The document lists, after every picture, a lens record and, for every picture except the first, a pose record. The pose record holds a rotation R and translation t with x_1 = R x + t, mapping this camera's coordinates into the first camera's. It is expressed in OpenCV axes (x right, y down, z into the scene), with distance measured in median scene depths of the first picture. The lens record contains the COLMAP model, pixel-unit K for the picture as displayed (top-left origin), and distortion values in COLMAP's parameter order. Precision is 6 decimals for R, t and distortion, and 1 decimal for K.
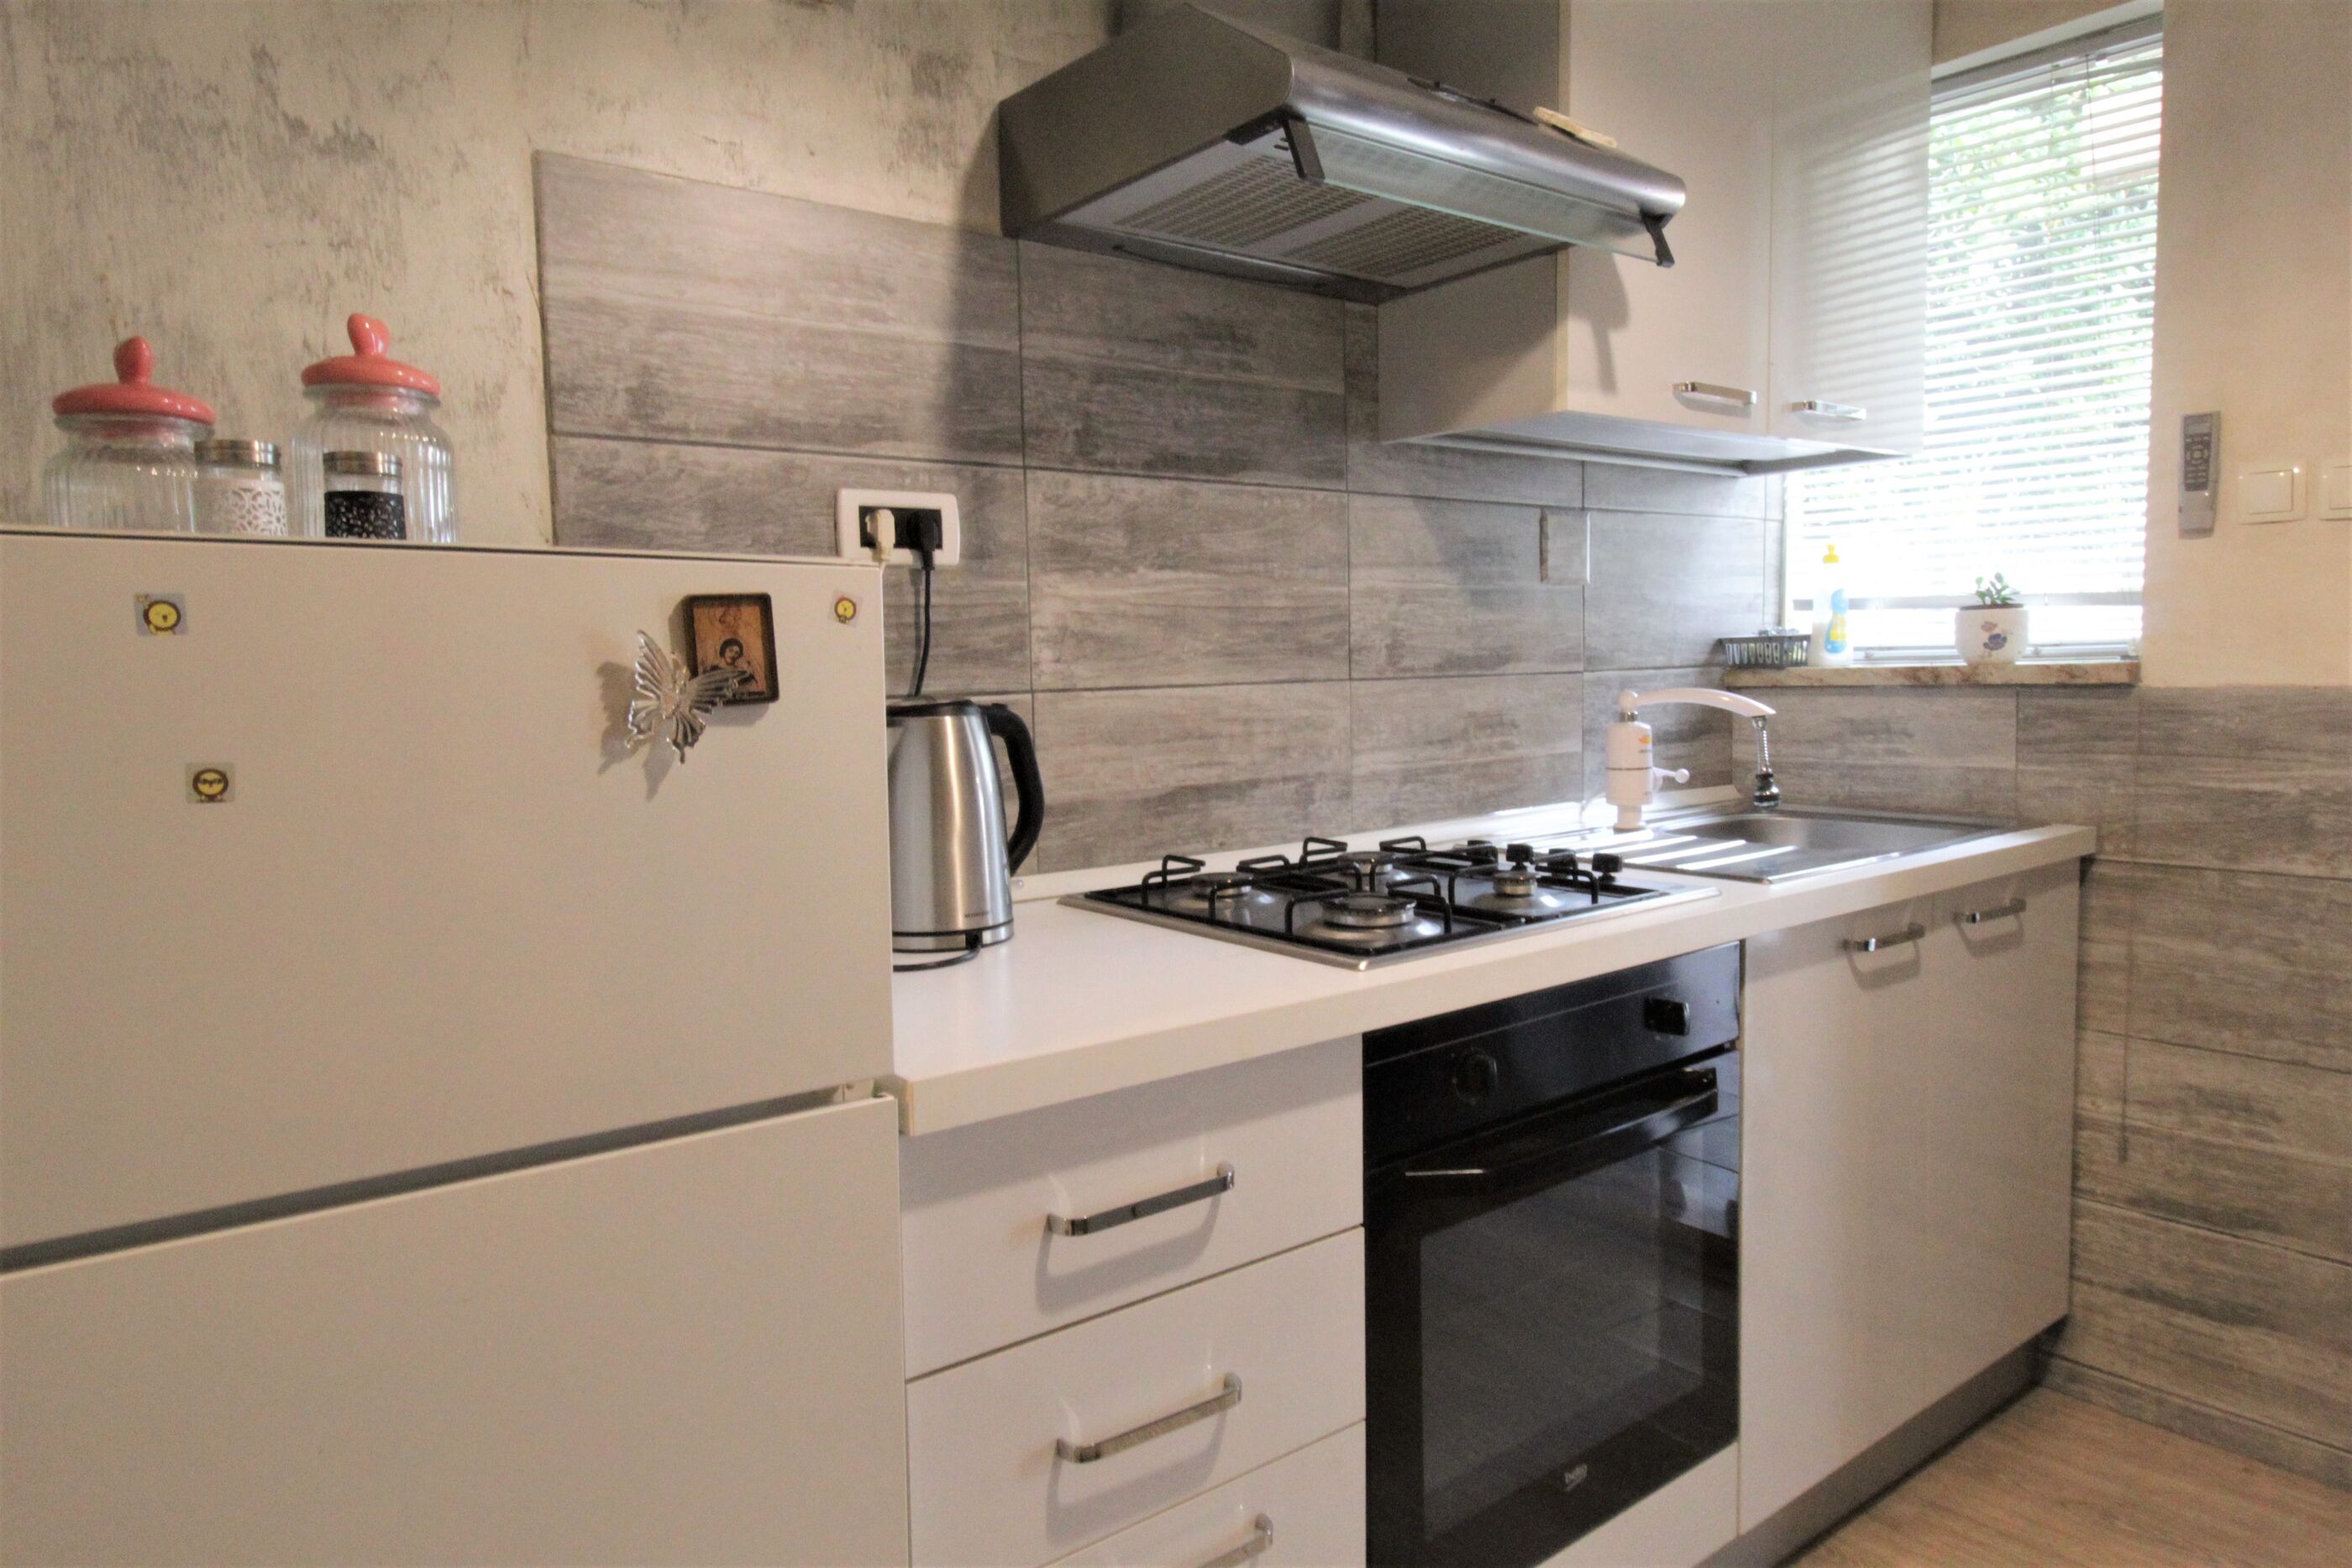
lens RADIAL K [[1508.1, 0, 1176.0], [0, 1508.1, 784.0], [0, 0, 1]] dist [0.003424, -0.005930]
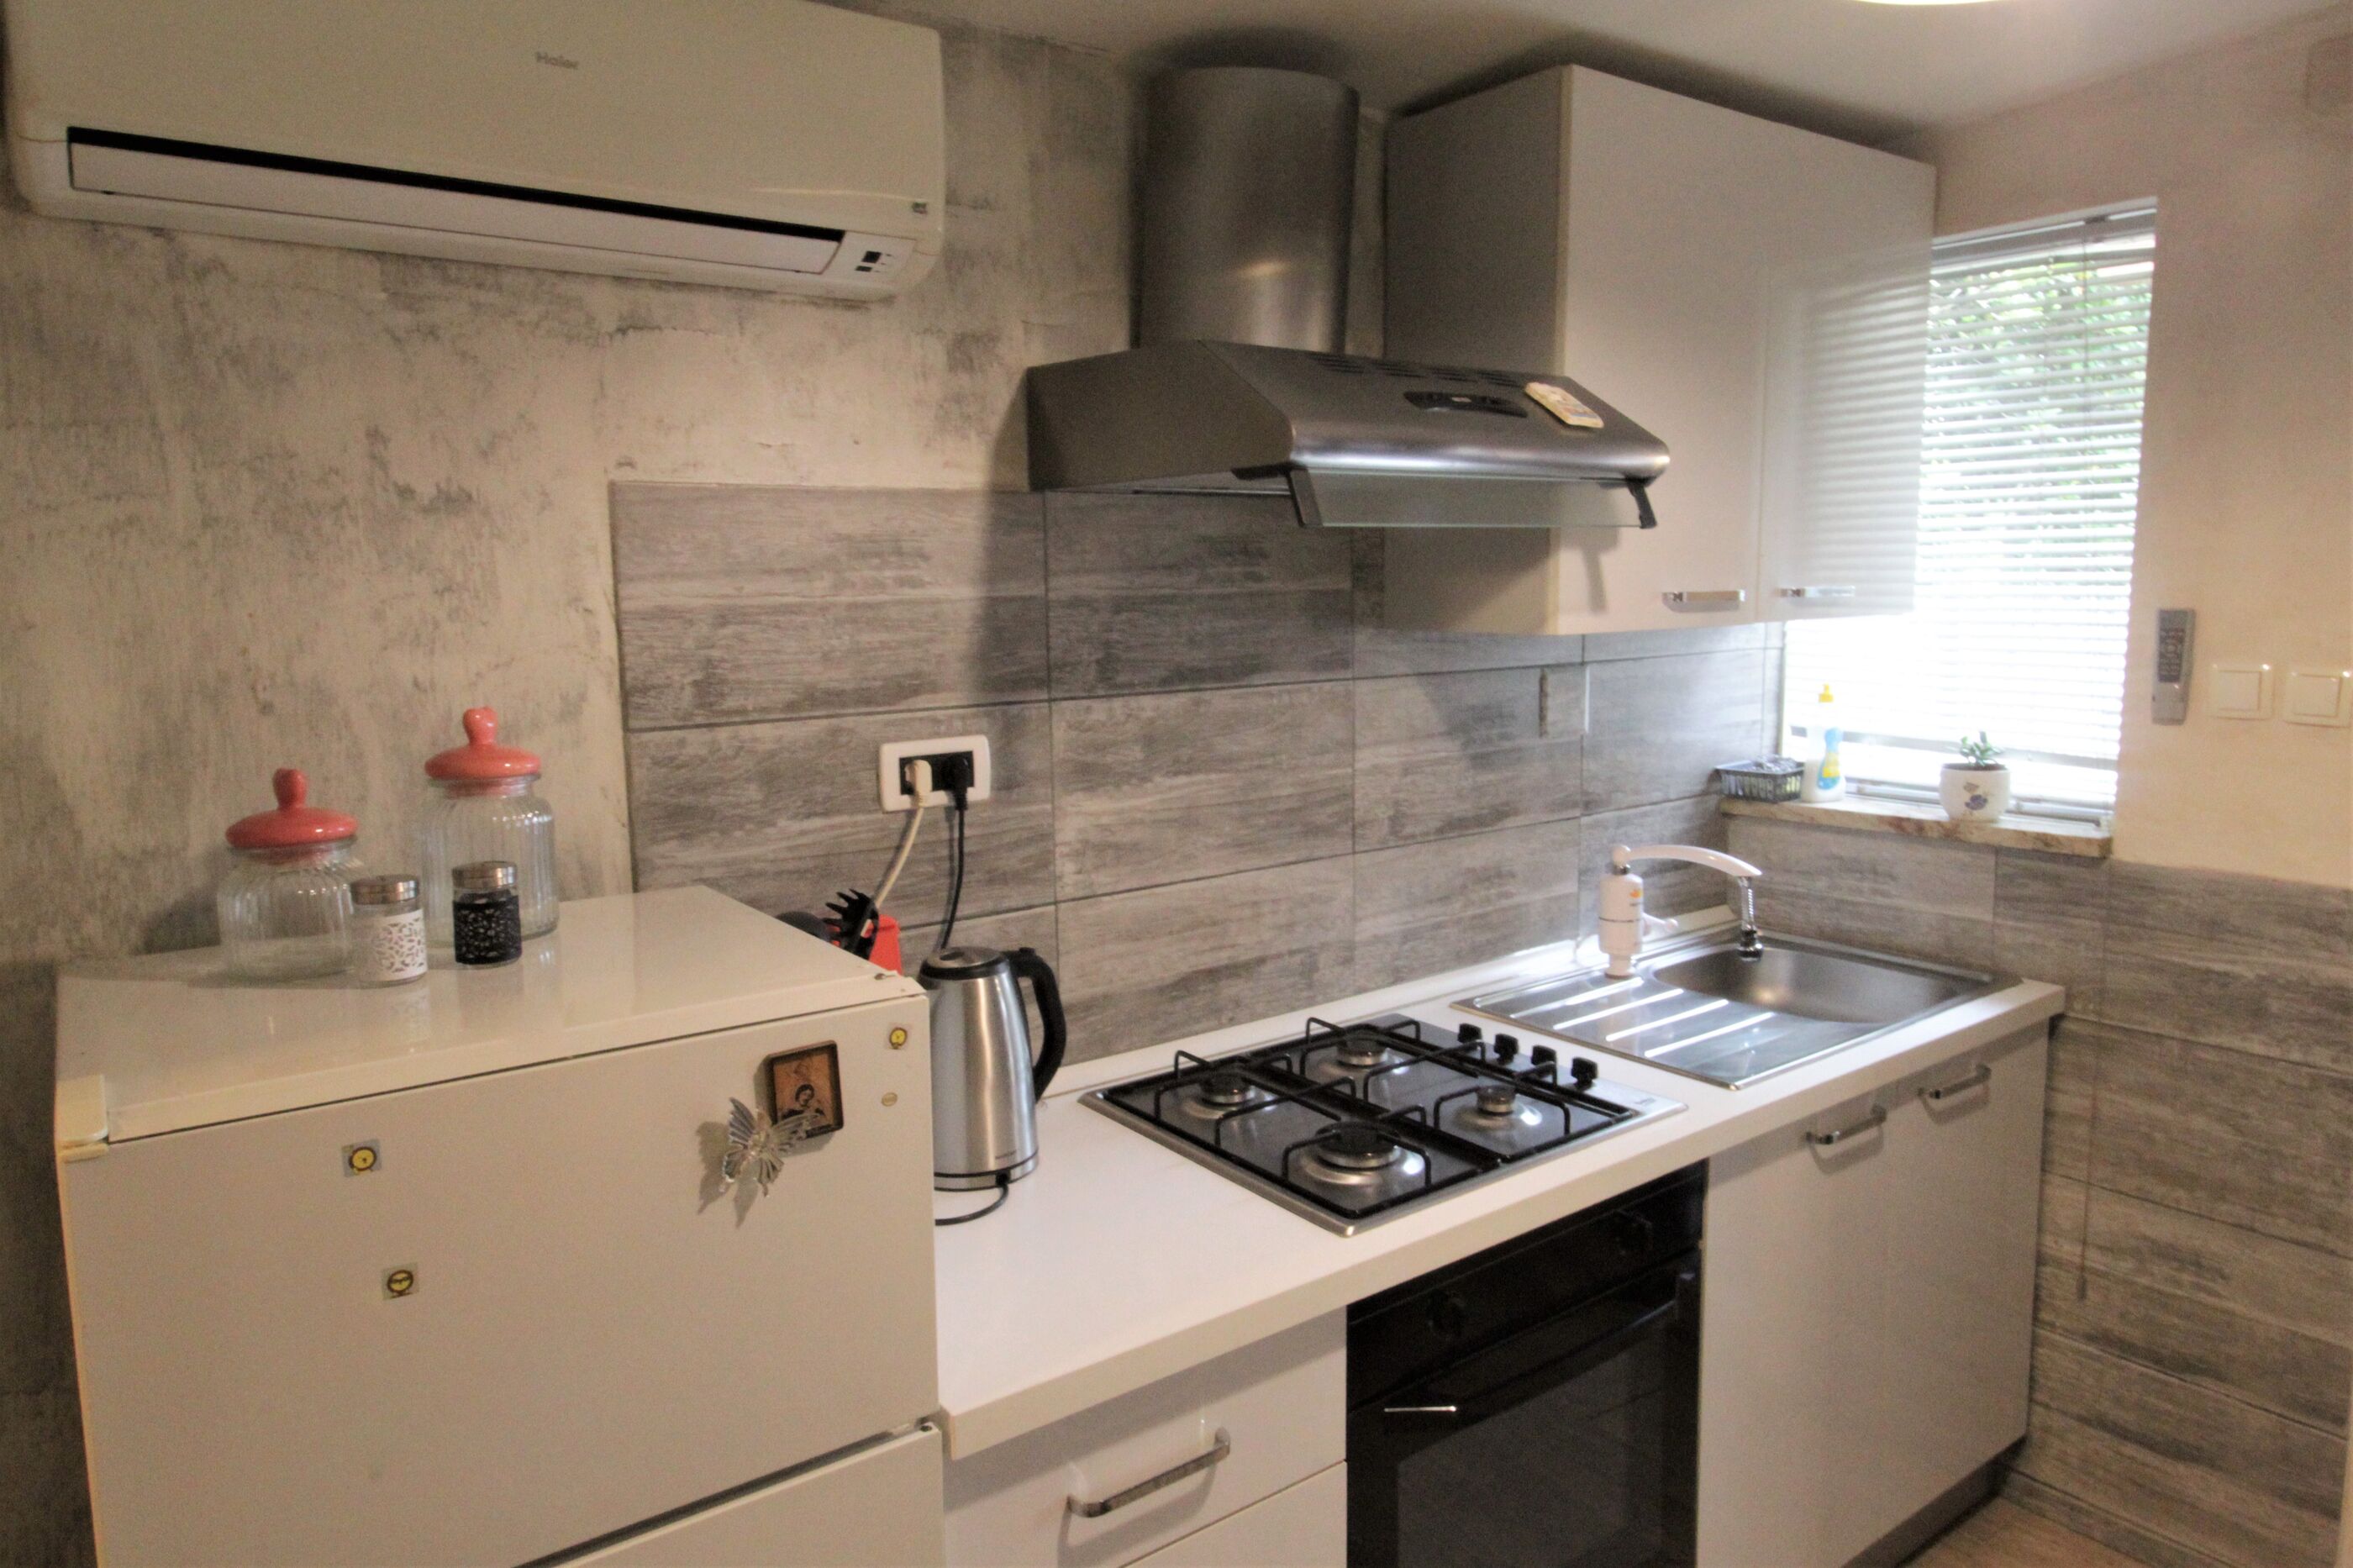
lens RADIAL K [[1541.8, 0, 1158.7], [0, 1541.8, 763.6], [0, 0, 1]] dist [0.004940, -0.006530]
pose [[0.999574, 0.008309, -0.027989, 0.008058], [-0.007007, 0.998903, 0.046303, -0.190312], [0.028343, -0.046087, 0.998535, -0.092583]]
